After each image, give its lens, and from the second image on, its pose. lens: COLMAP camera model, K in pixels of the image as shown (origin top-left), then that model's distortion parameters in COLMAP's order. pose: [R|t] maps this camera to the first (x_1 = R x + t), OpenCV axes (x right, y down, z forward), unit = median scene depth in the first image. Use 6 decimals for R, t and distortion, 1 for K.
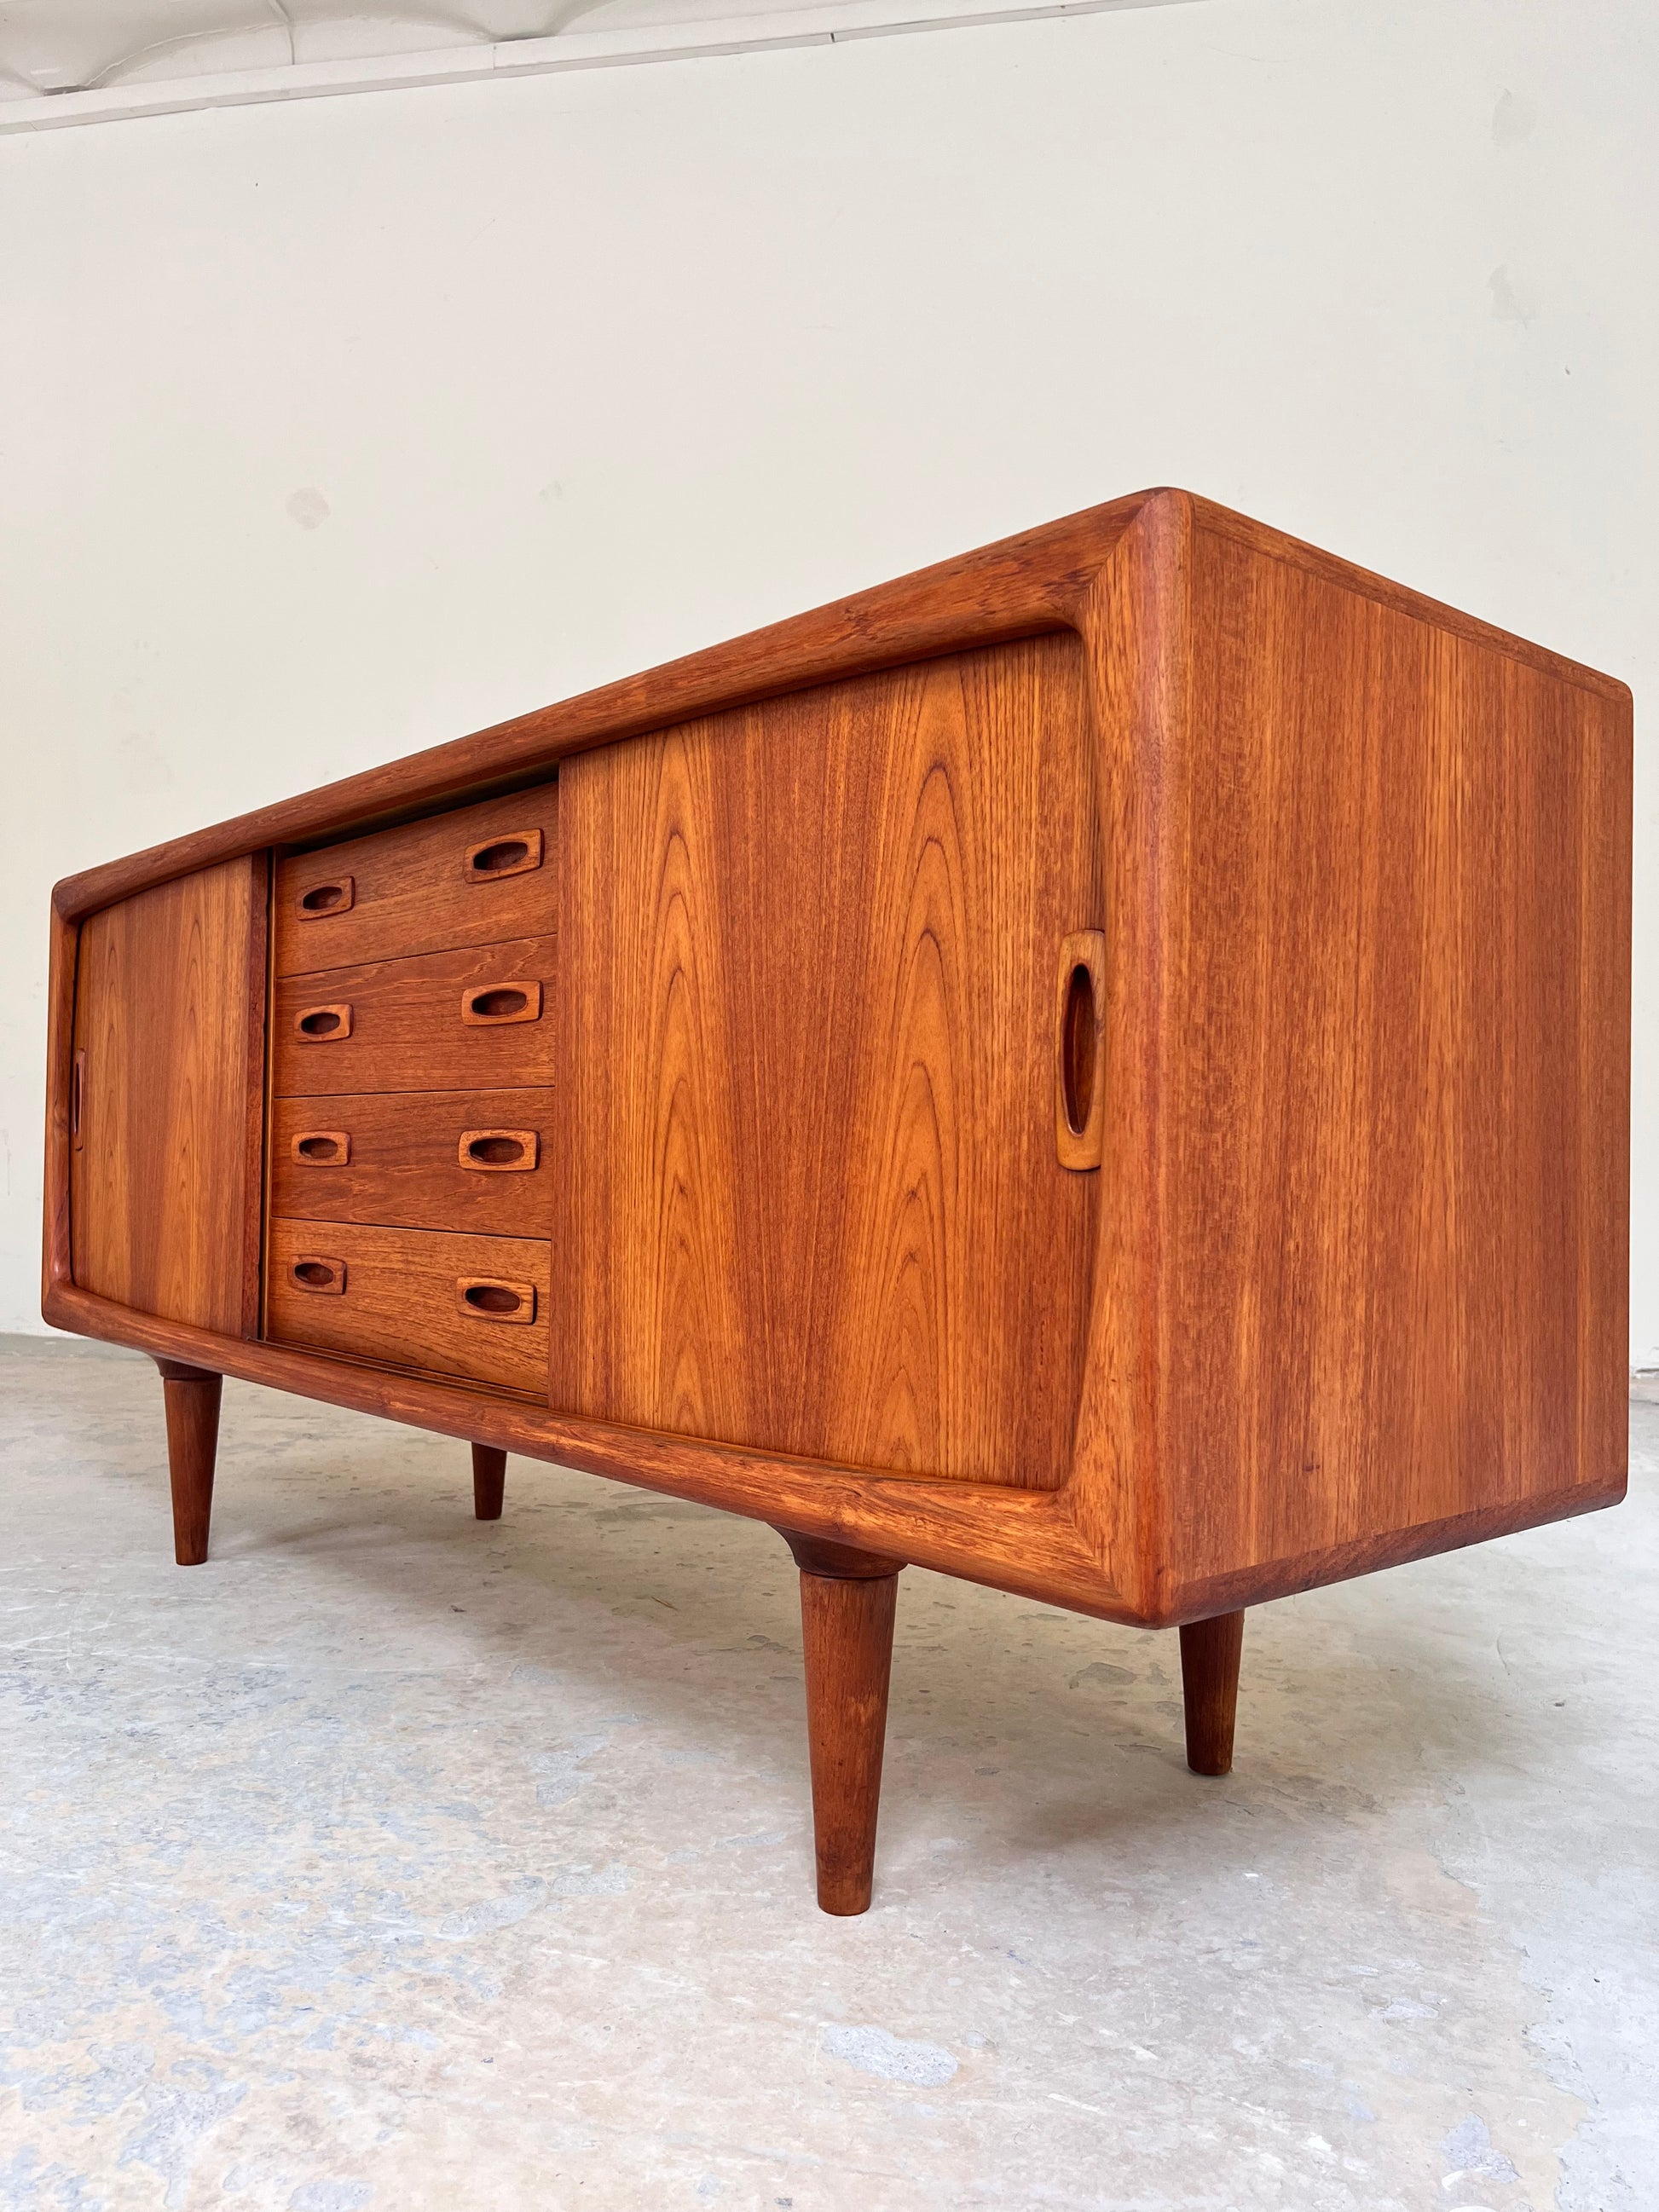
lens RADIAL K [[1683.7, 0, 834.9], [0, 1683.7, 1122.0], [0, 0, 1]] dist [0.041161, -0.056087]
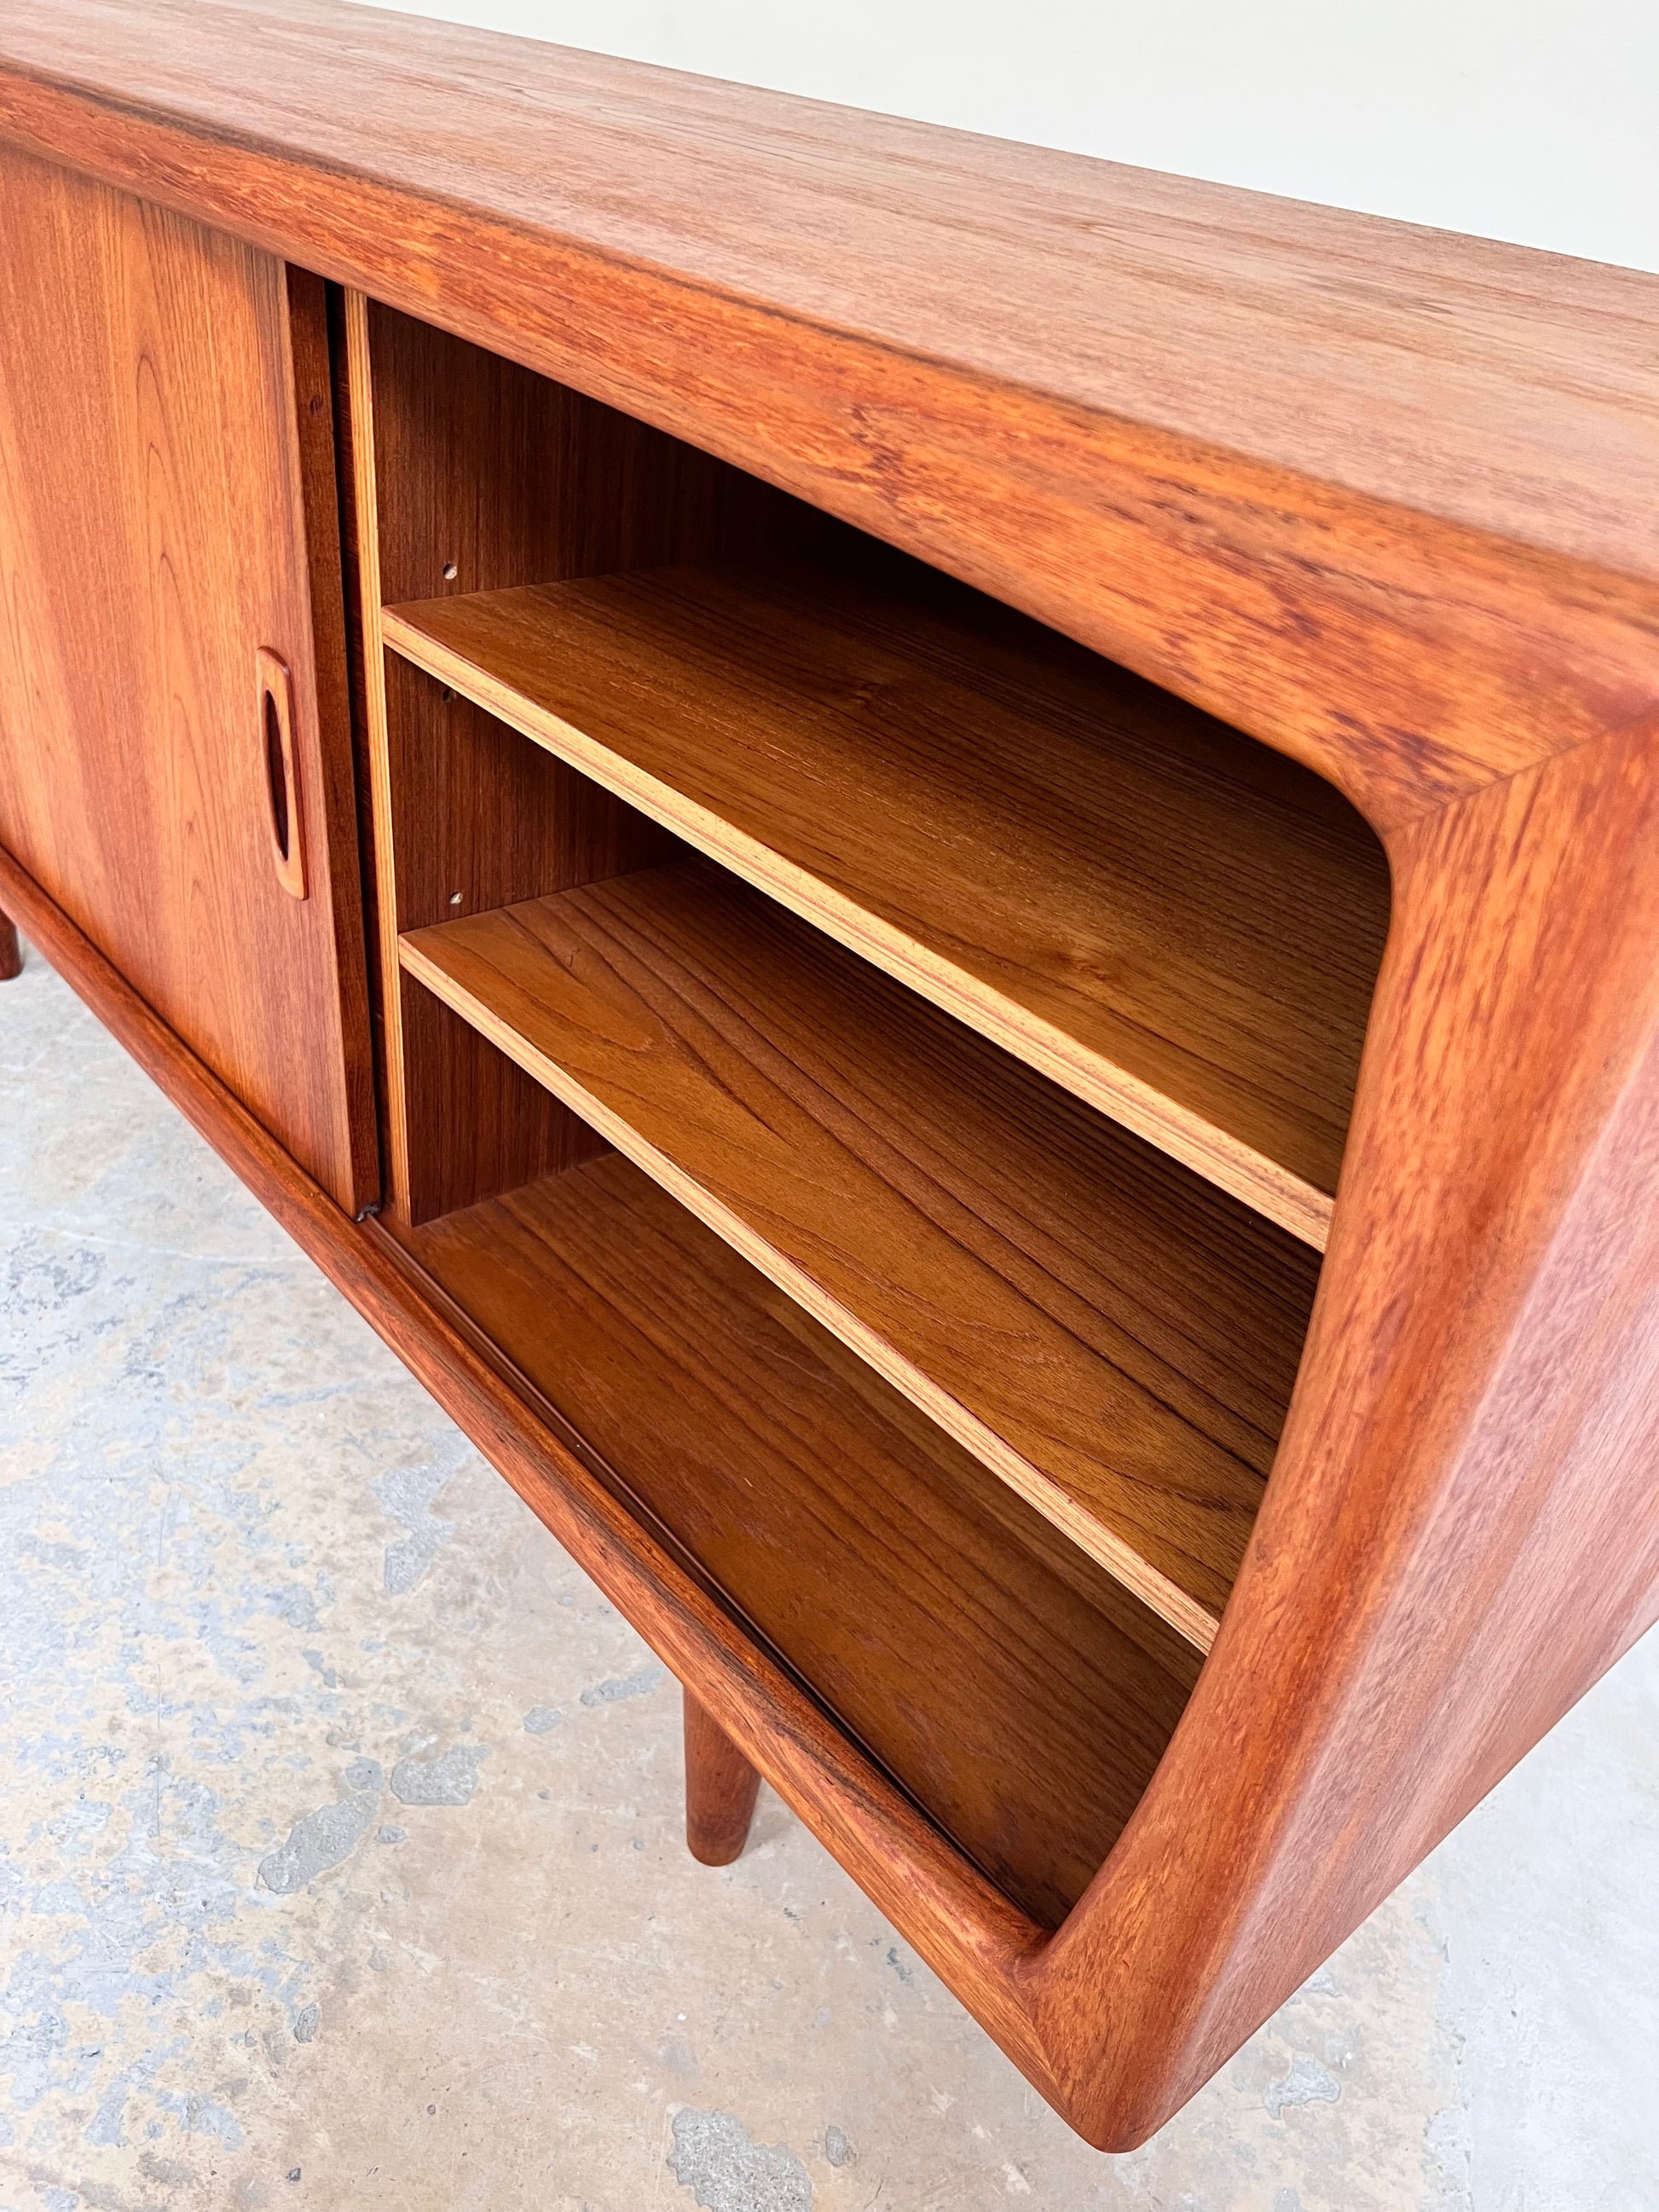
lens RADIAL K [[1683.7, 0, 828.7], [0, 1683.7, 1128.5], [0, 0, 1]] dist [0.041161, -0.056087]
pose [[0.995899, 0.078976, 0.044136, -0.004194], [-0.089833, 0.805342, 0.585965, -0.364394], [0.010732, -0.587527, 0.809134, 0.486345]]
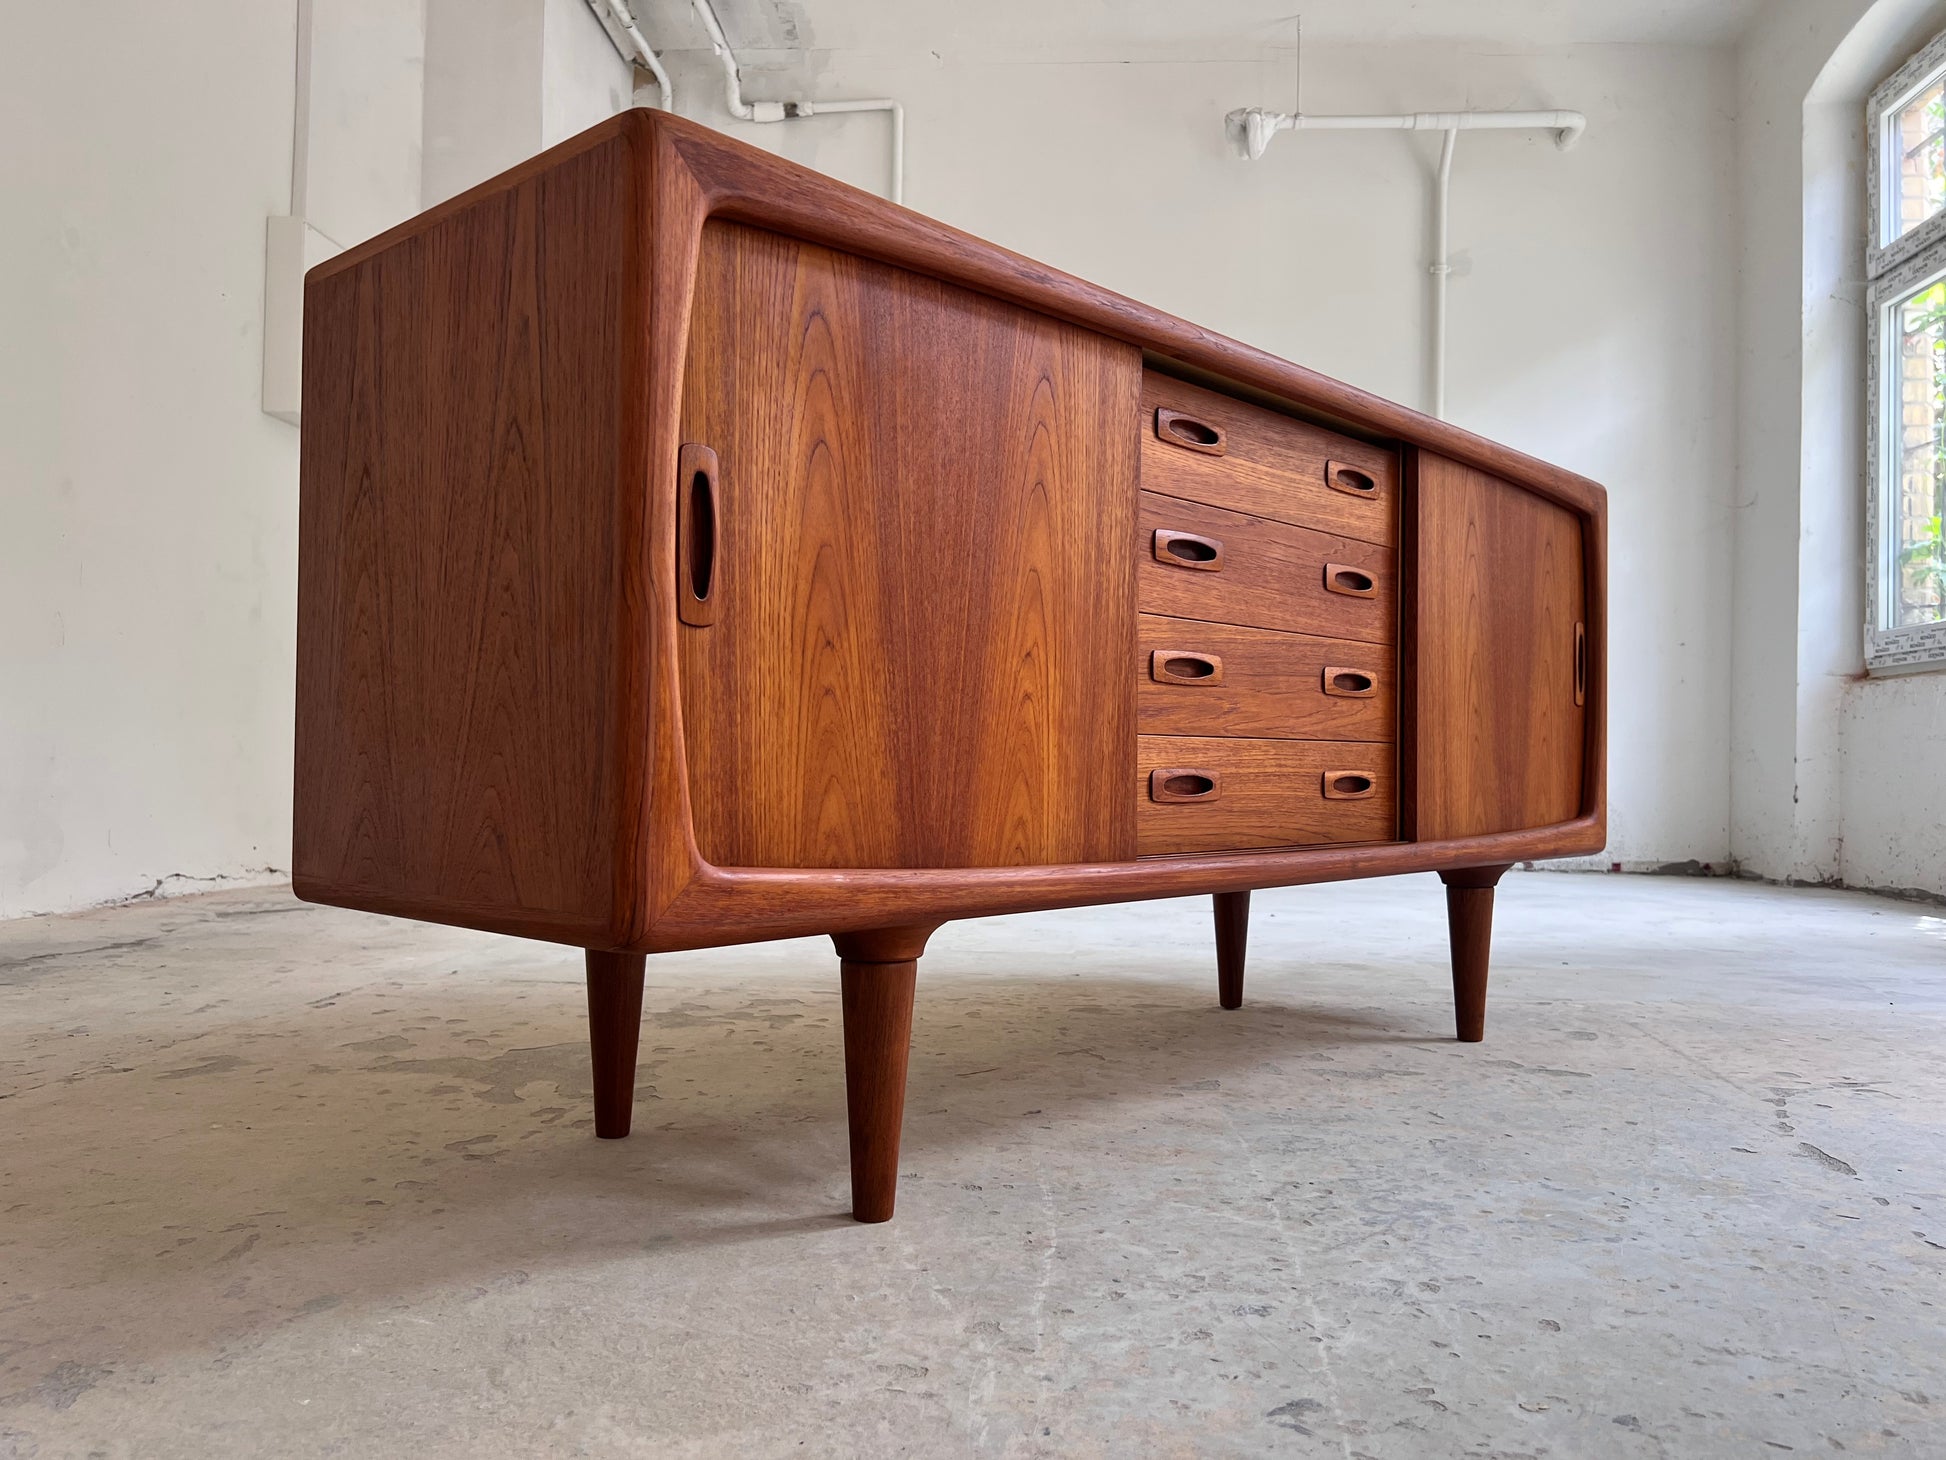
lens RADIAL K [[1481.1, 0, 978.2], [0, 1481.1, 742.5], [0, 0, 1]] dist [0.041161, -0.056087]
pose [[-0.109916, -0.002089, 0.993939, -1.781550], [-0.030569, 0.999532, -0.001280, 0.099297], [-0.993471, -0.030524, -0.109928, 1.807625]]
